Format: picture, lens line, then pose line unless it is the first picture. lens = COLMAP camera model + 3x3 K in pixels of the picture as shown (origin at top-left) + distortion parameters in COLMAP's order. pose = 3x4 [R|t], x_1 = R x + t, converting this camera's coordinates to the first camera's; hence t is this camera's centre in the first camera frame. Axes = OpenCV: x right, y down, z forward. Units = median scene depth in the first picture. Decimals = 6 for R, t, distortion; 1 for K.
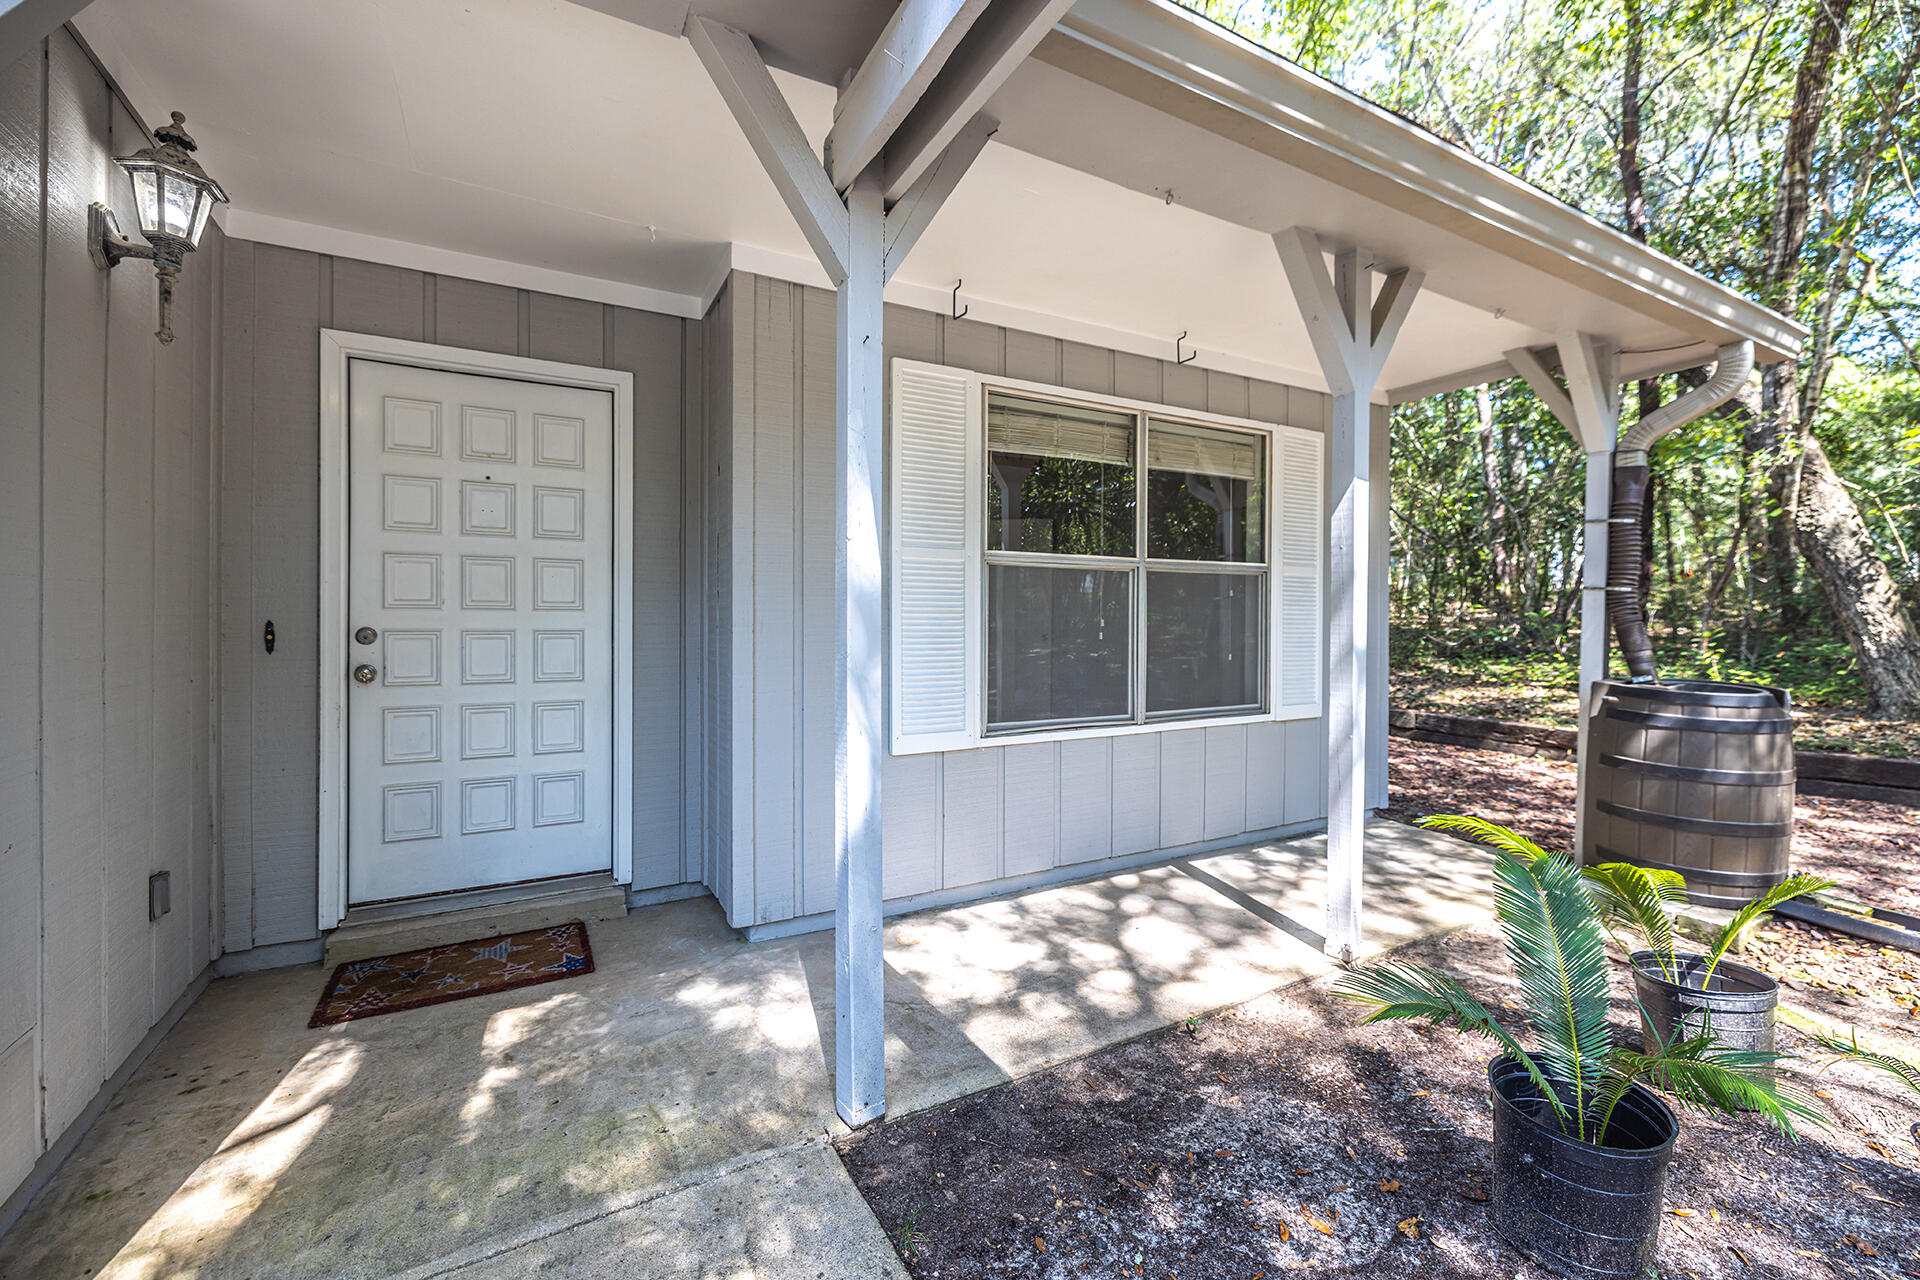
lens RADIAL K [[796.1, 0, 954.7], [0, 796.1, 639.9], [0, 0, 1]] dist [-0.000358, -0.000435]
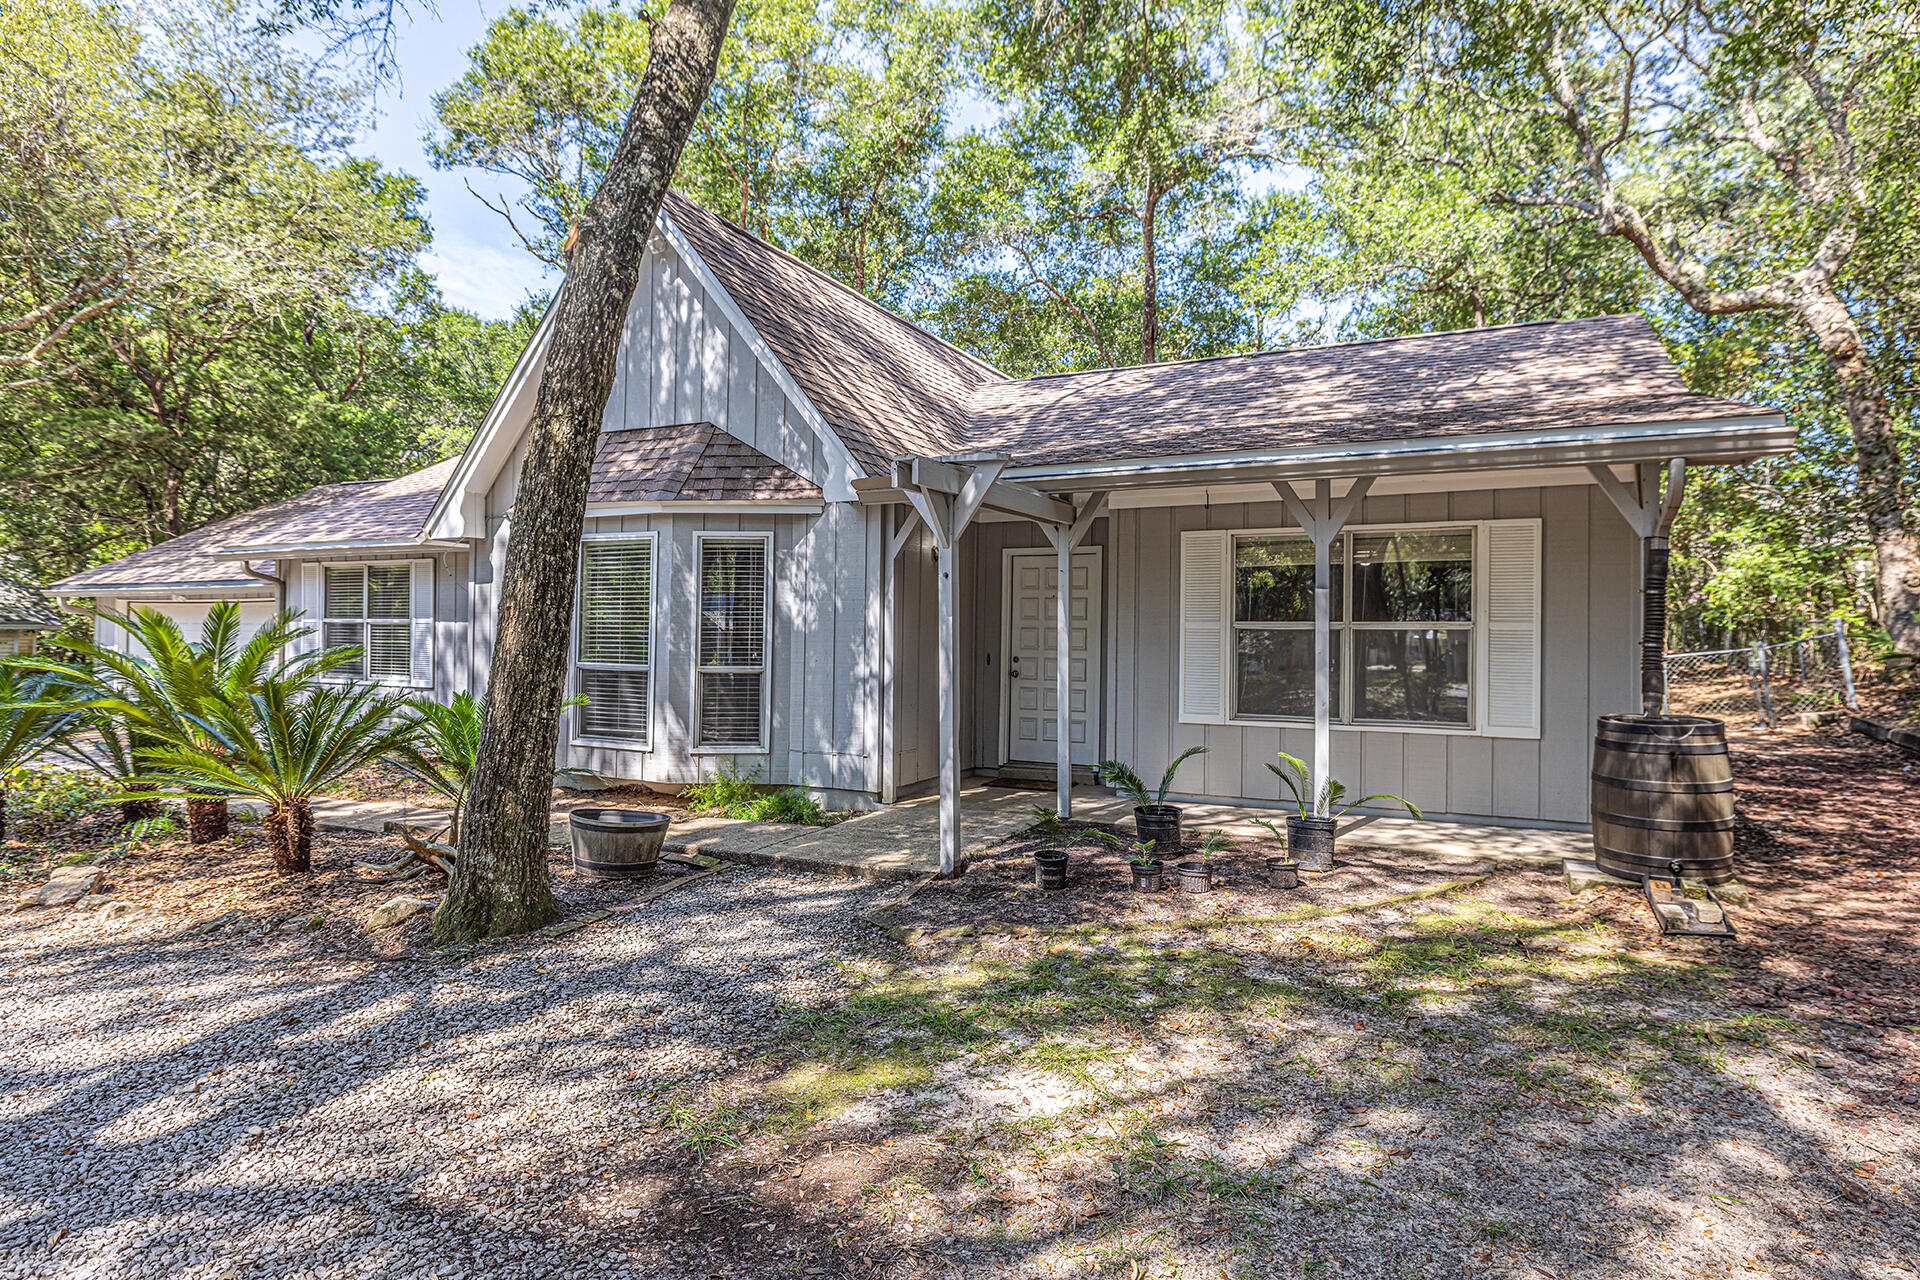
lens RADIAL K [[1019.8, 0, 951.3], [0, 1019.8, 636.5], [0, 0, 1]] dist [-0.001377, 0.000816]
pose [[0.559086, 0.002515, -0.829106, 1.636055], [-0.027463, 0.999503, -0.015487, -0.018275], [0.828655, 0.031429, 0.558877, -0.902418]]
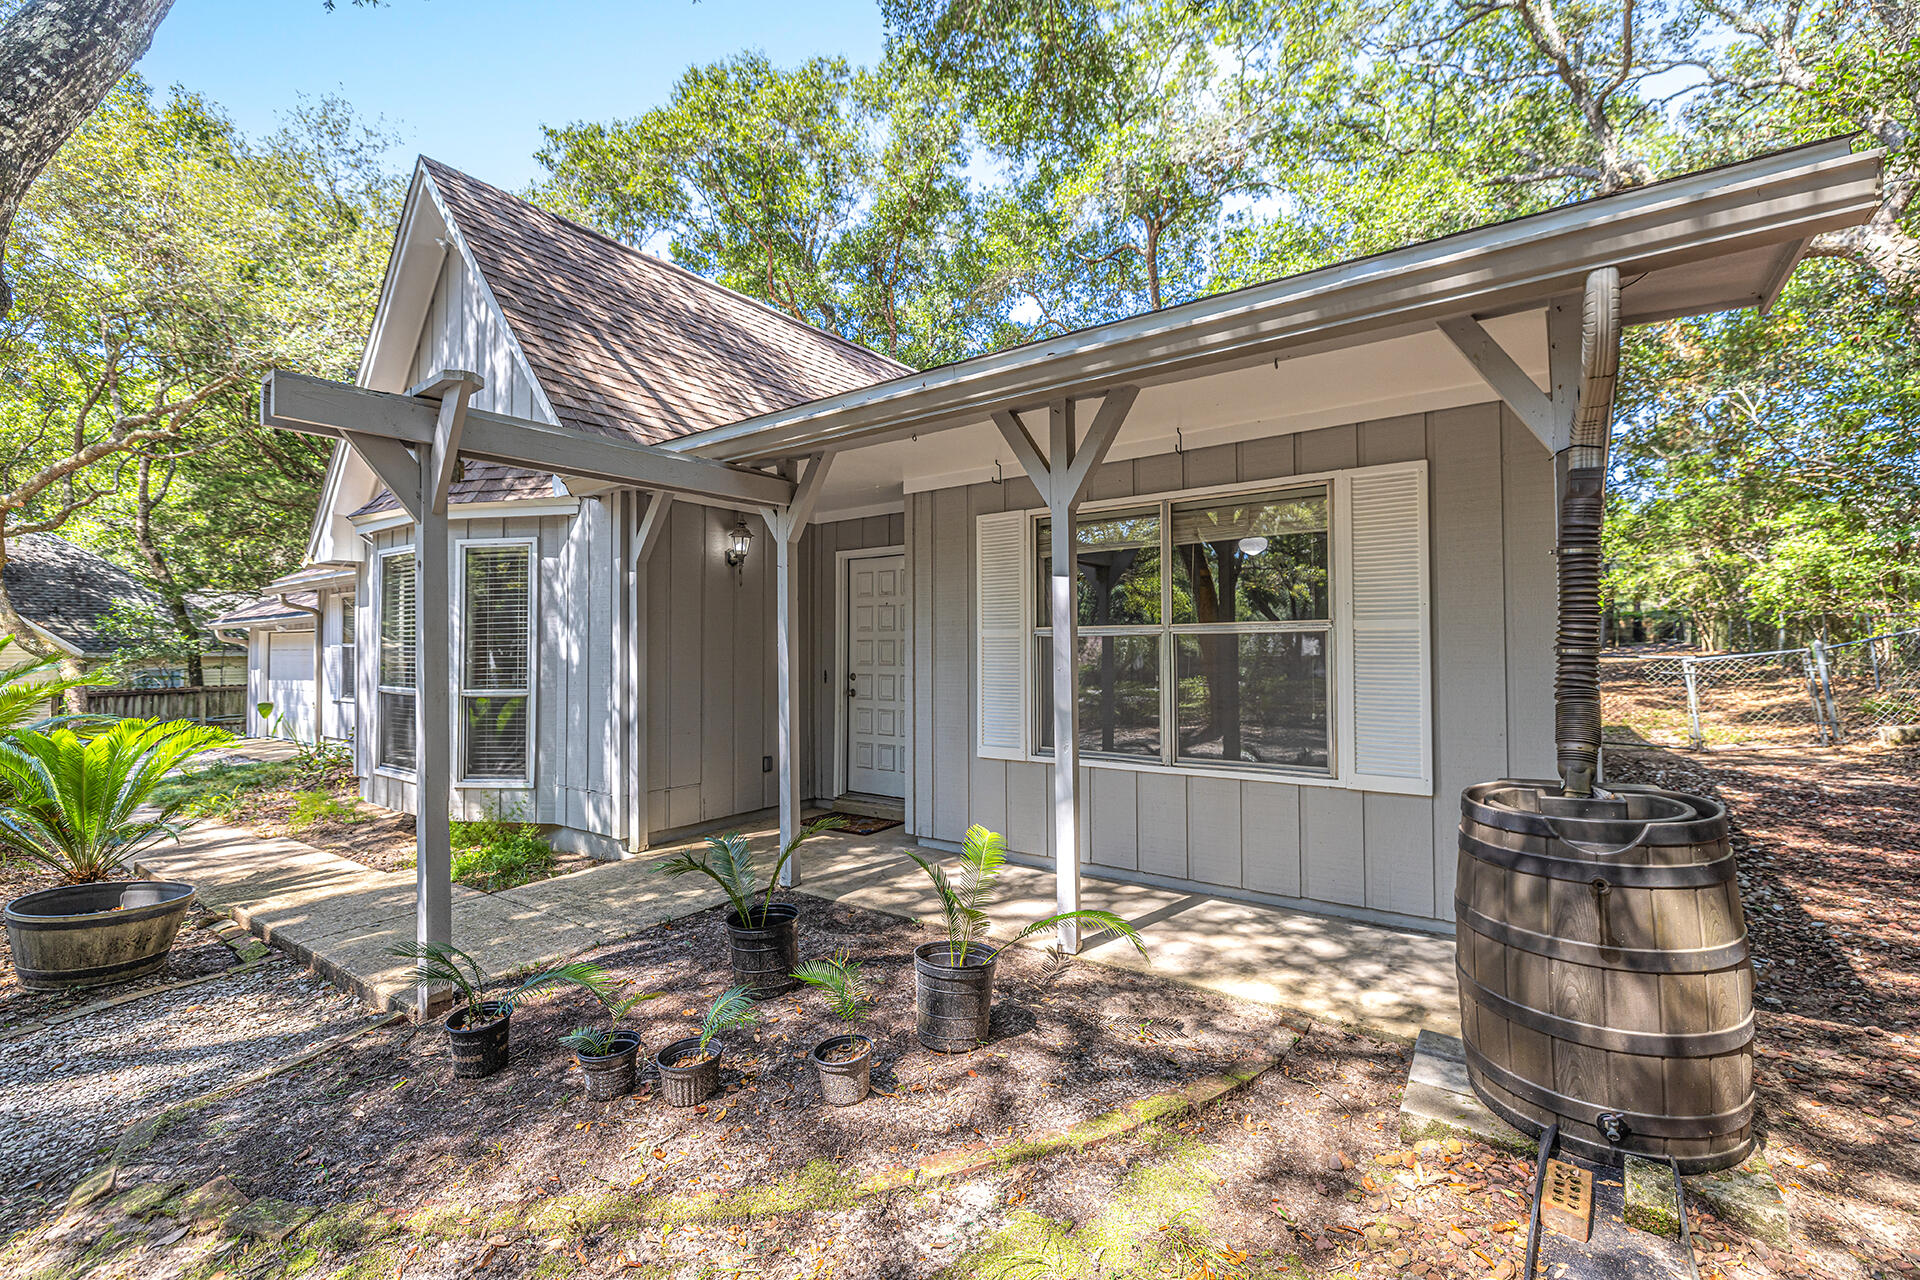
lens RADIAL K [[796.1, 0, 974.0], [0, 796.1, 640.4], [0, 0, 1]] dist [-0.000358, -0.000435]
pose [[0.433313, -0.016615, -0.901090, 1.270873], [-0.012358, 0.999627, -0.024374, -0.049323], [0.901159, 0.021697, 0.432946, 0.256934]]
